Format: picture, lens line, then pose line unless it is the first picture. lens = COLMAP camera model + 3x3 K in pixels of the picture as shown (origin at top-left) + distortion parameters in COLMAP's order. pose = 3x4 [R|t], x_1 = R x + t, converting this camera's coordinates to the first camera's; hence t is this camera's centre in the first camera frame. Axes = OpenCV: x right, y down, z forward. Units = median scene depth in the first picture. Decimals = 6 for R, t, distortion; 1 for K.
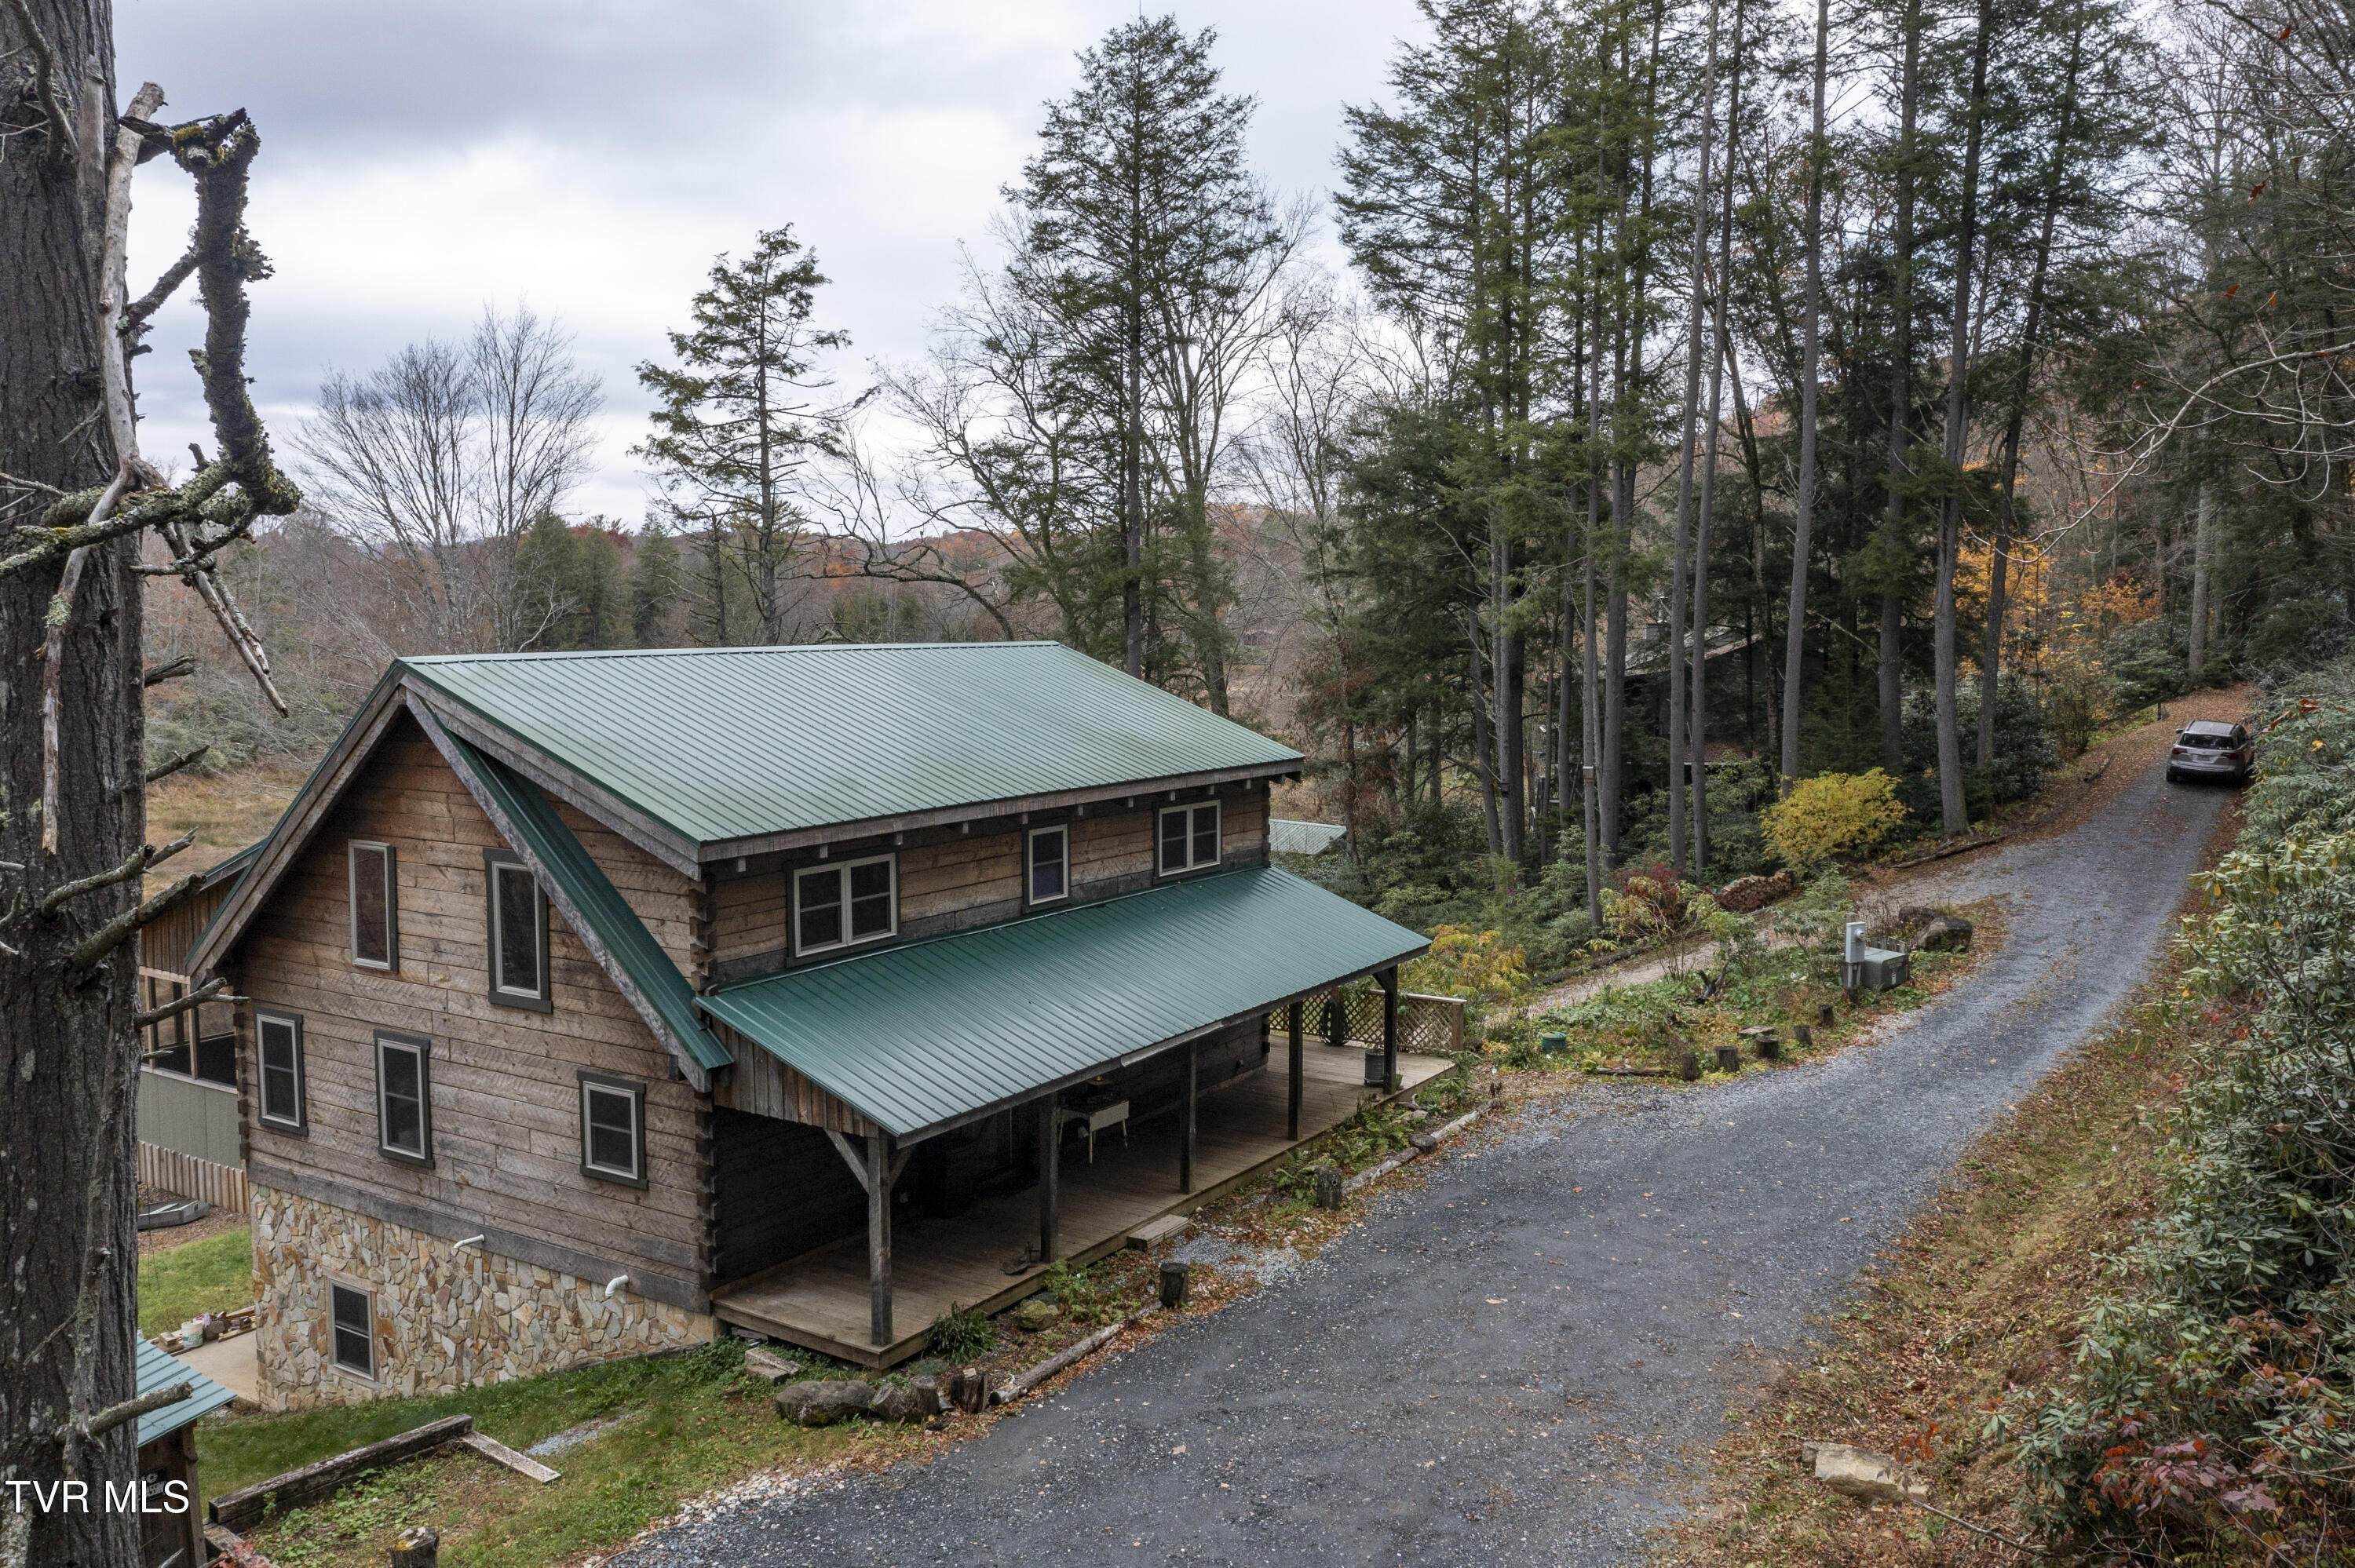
lens RADIAL K [[1865.4, 0, 1067.2], [0, 1865.4, 749.1], [0, 0, 1]] dist [-0.013462, 0.007460]
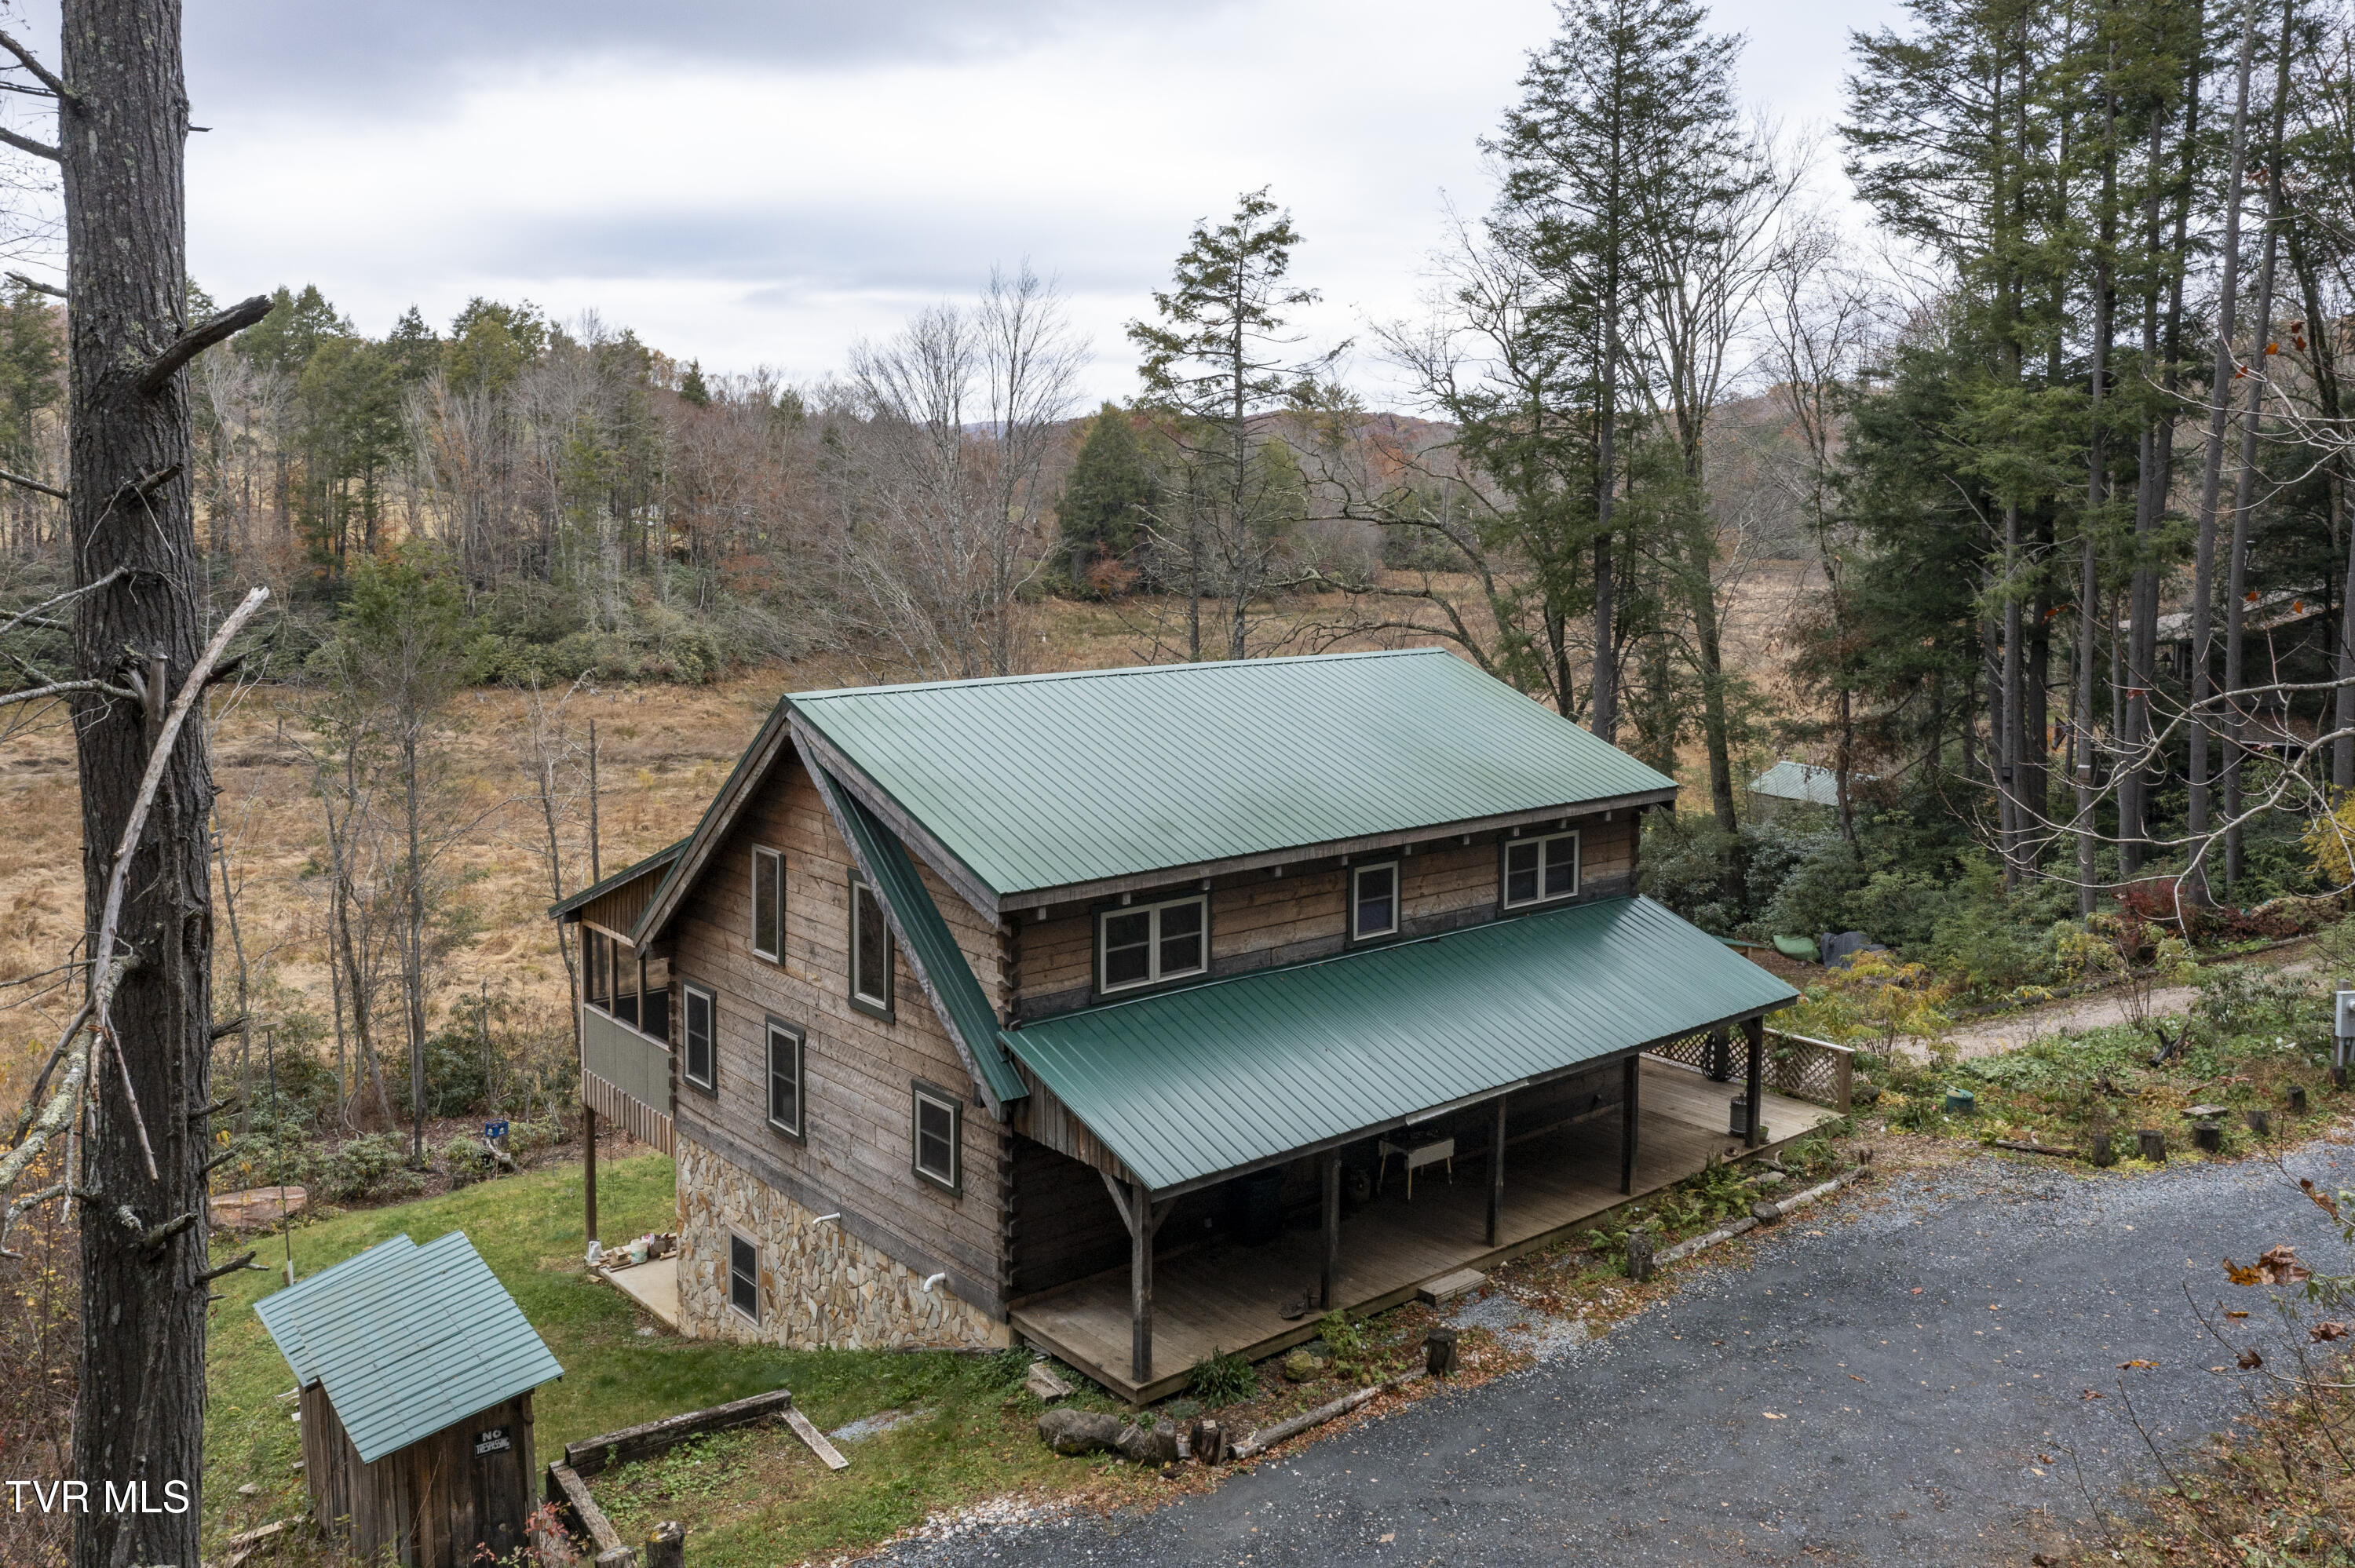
lens RADIAL K [[1865.4, 0, 1054.6], [0, 1865.4, 565.2], [0, 0, 1]] dist [-0.013462, 0.007460]
pose [[0.955186, 0.012158, -0.295755, 0.125515], [-0.023655, 0.999096, -0.035326, -0.084647], [0.295058, 0.040739, 0.954610, -0.043535]]
